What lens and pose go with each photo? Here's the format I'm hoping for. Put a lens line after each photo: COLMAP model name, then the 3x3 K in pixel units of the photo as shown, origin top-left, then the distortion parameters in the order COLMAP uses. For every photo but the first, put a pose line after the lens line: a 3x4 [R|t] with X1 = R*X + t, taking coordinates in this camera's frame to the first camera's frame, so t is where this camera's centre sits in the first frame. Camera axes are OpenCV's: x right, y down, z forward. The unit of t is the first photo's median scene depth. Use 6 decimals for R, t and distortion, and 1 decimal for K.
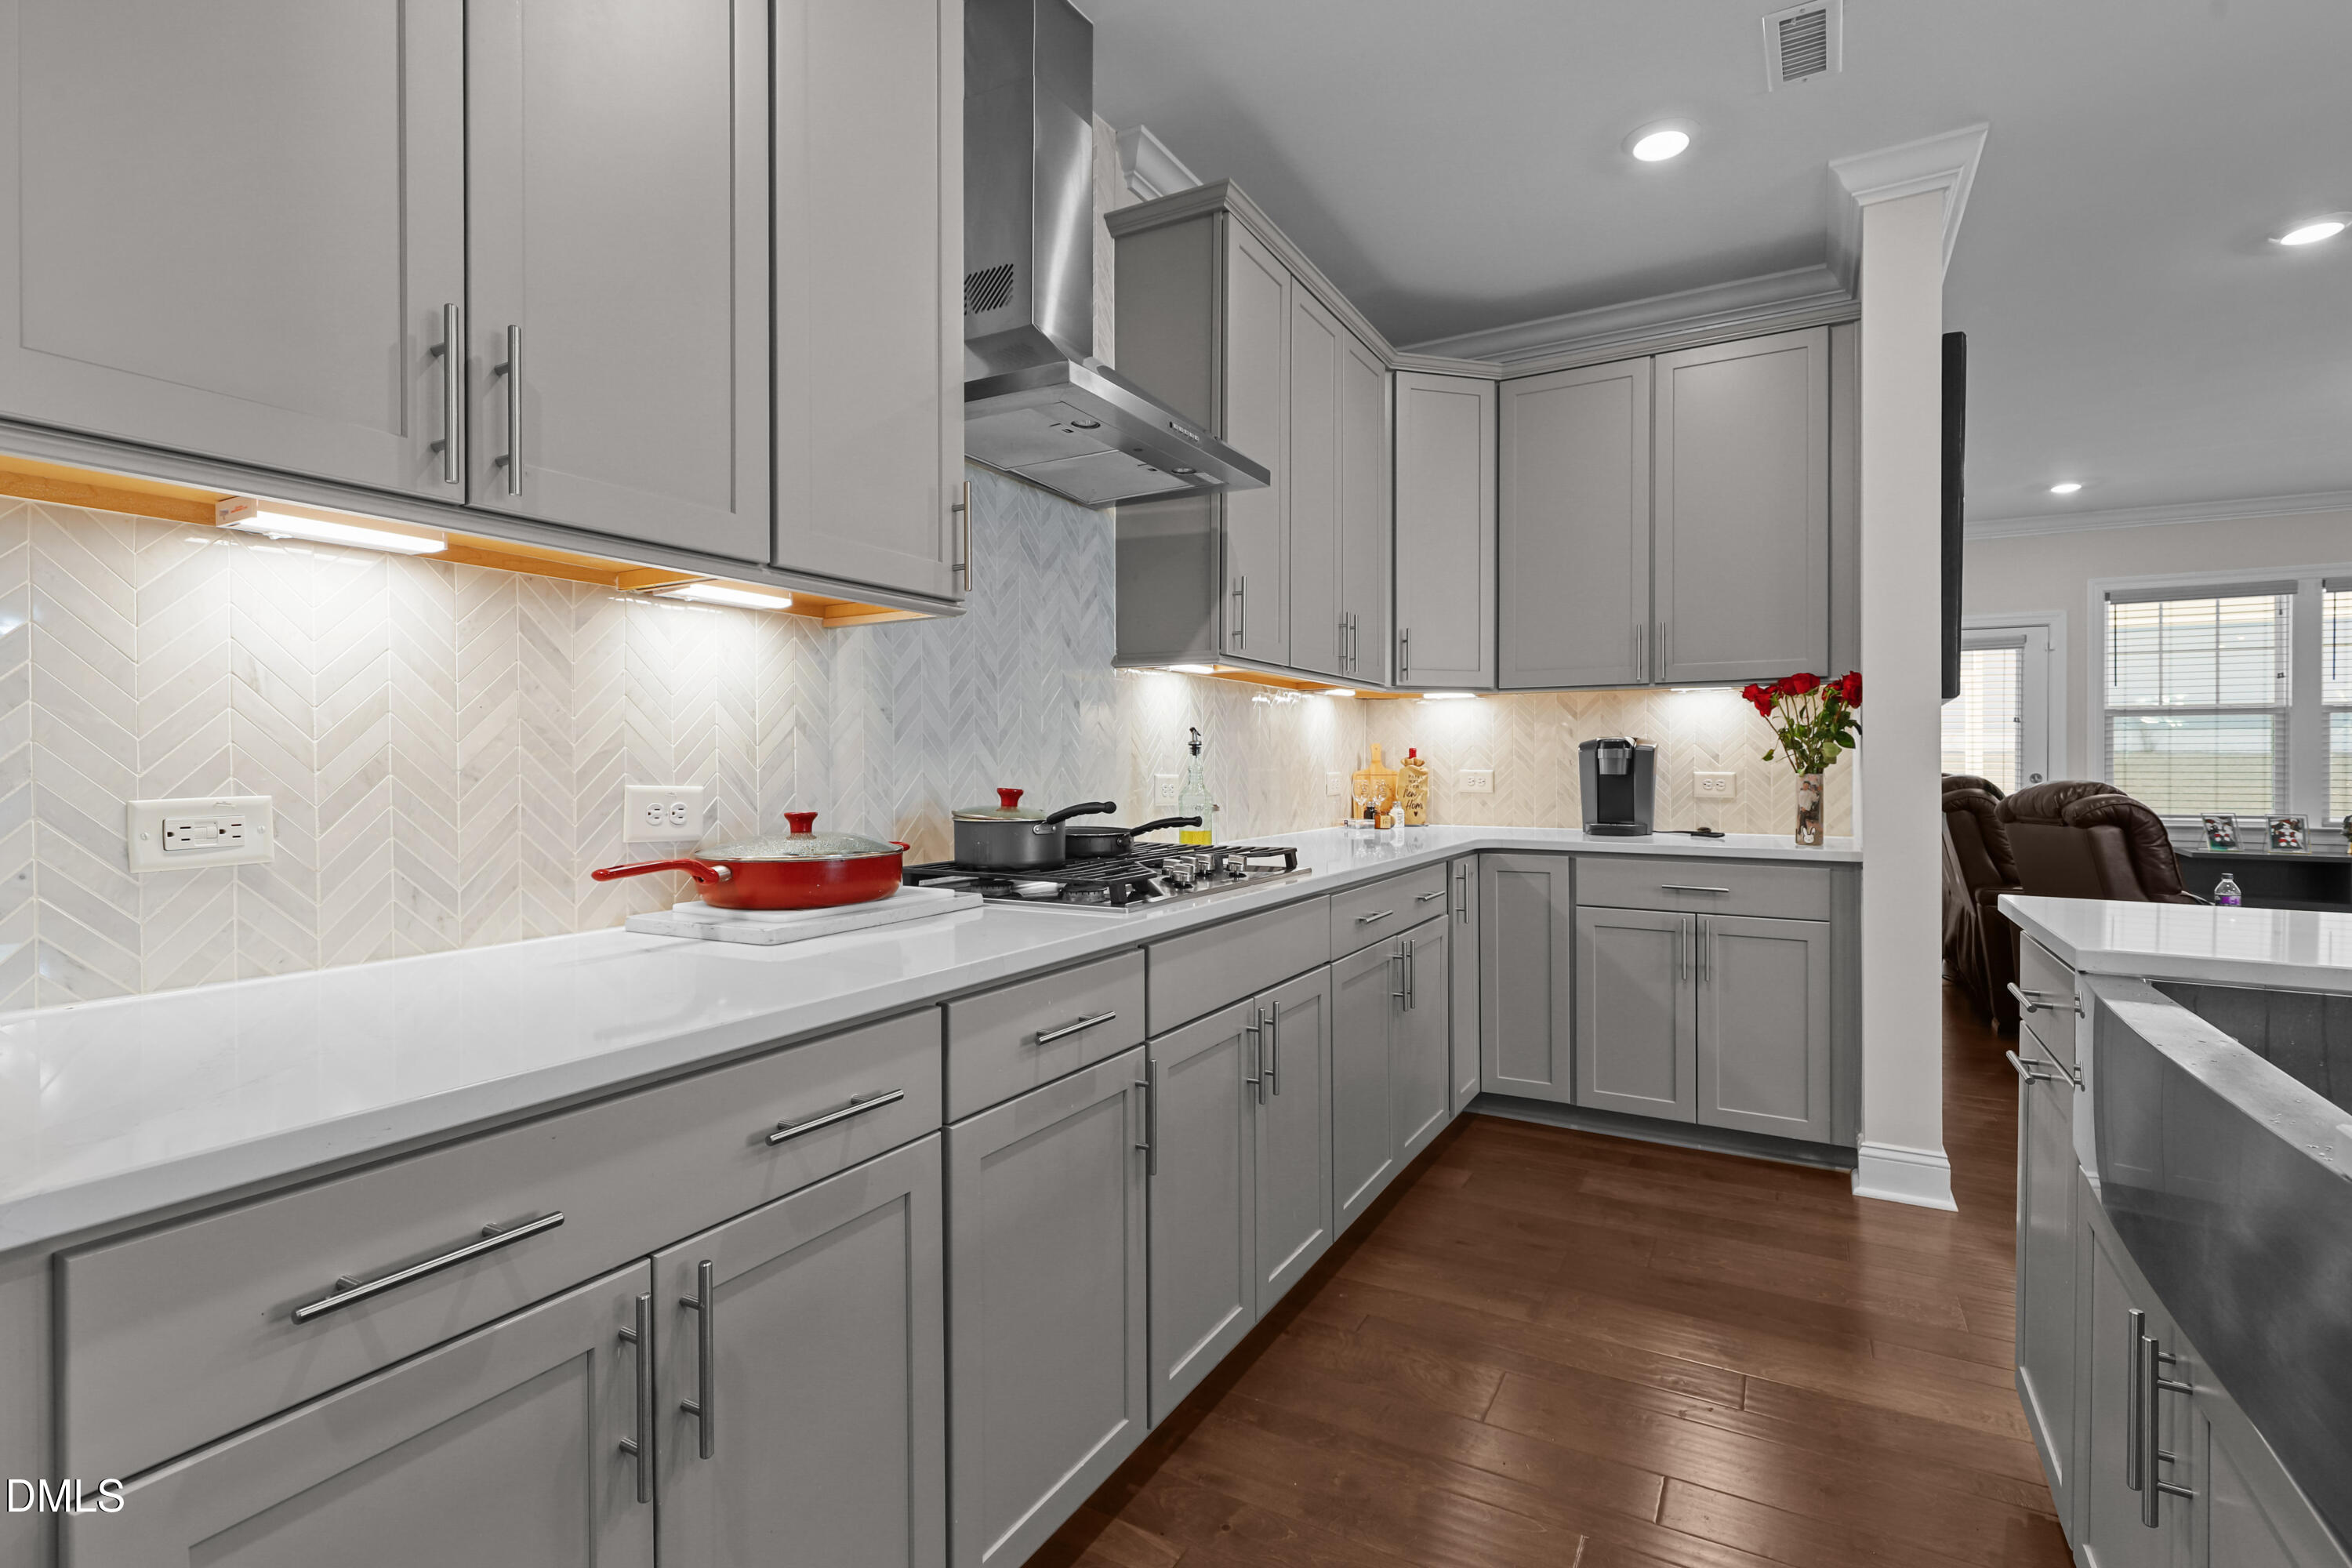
lens RADIAL K [[1083.0, 0, 1188.2], [0, 1083.0, 768.9], [0, 0, 1]] dist [-0.004649, -0.000021]
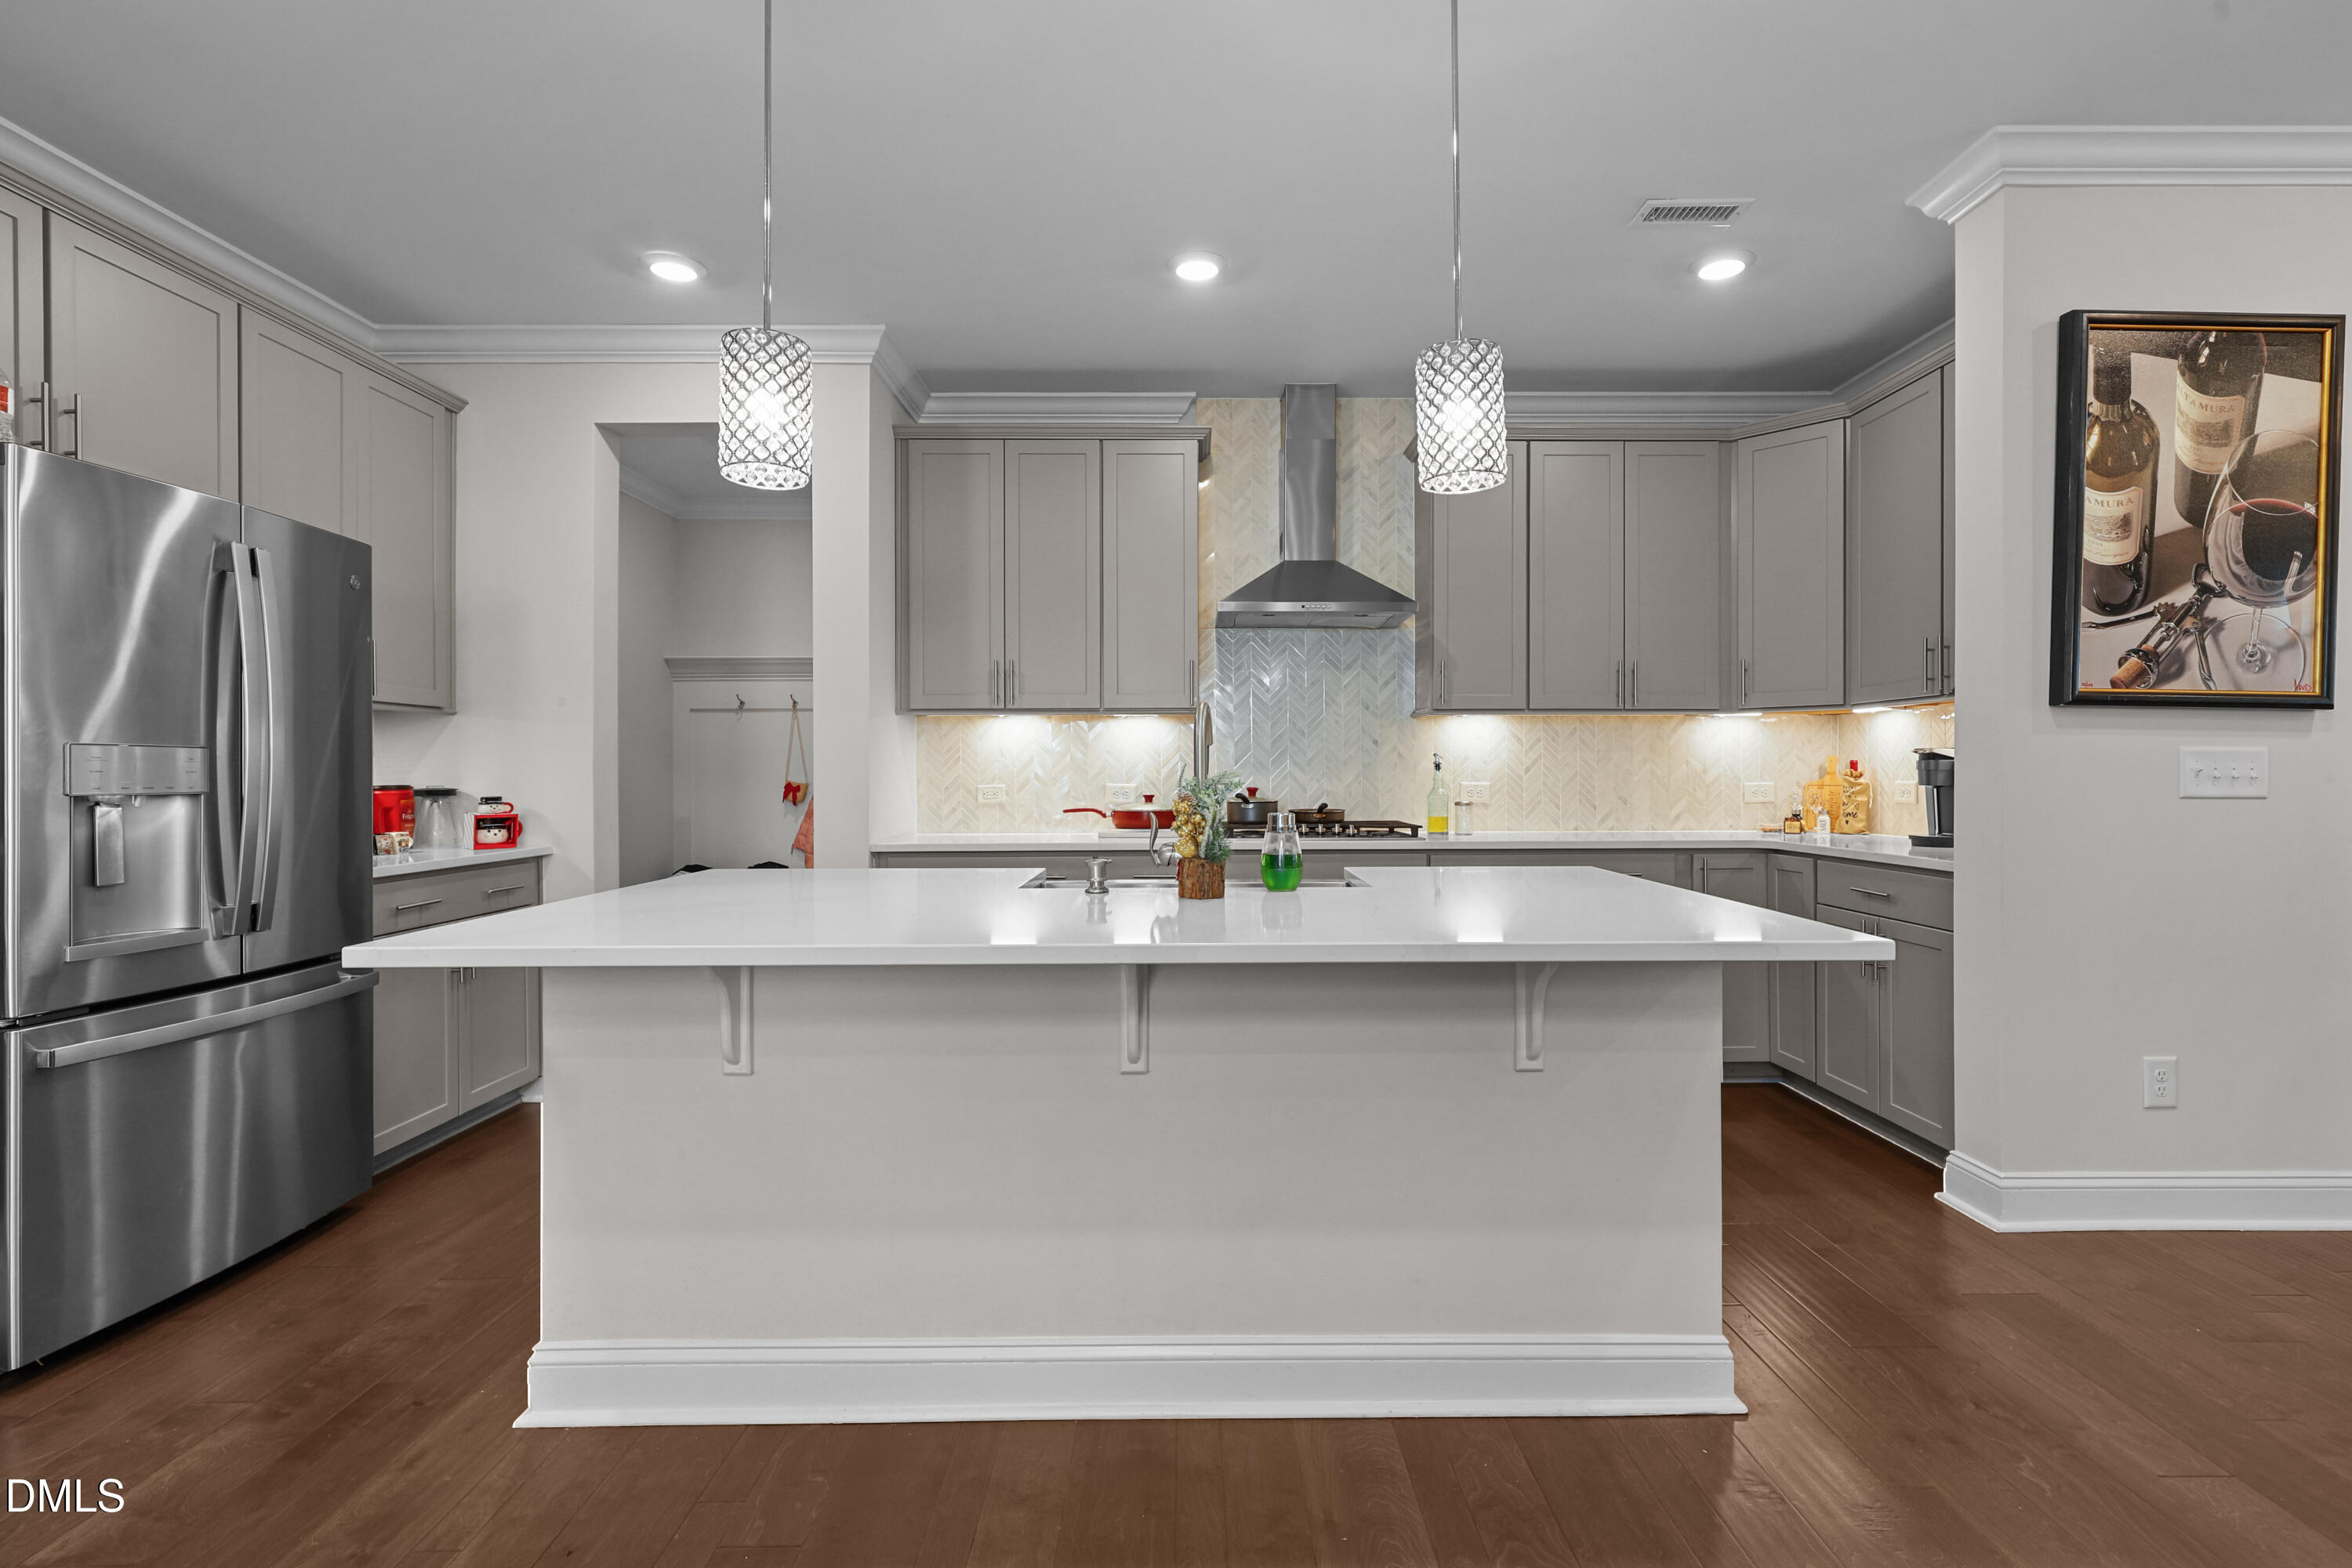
lens RADIAL K [[1083.0, 0, 1186.7], [0, 1083.0, 782.7], [0, 0, 1]] dist [-0.004649, -0.000021]
pose [[0.487609, 0.005669, -0.873044, 1.283305], [-0.002813, 0.999984, 0.004922, -0.001197], [0.873058, 0.000055, 0.487617, -0.131061]]
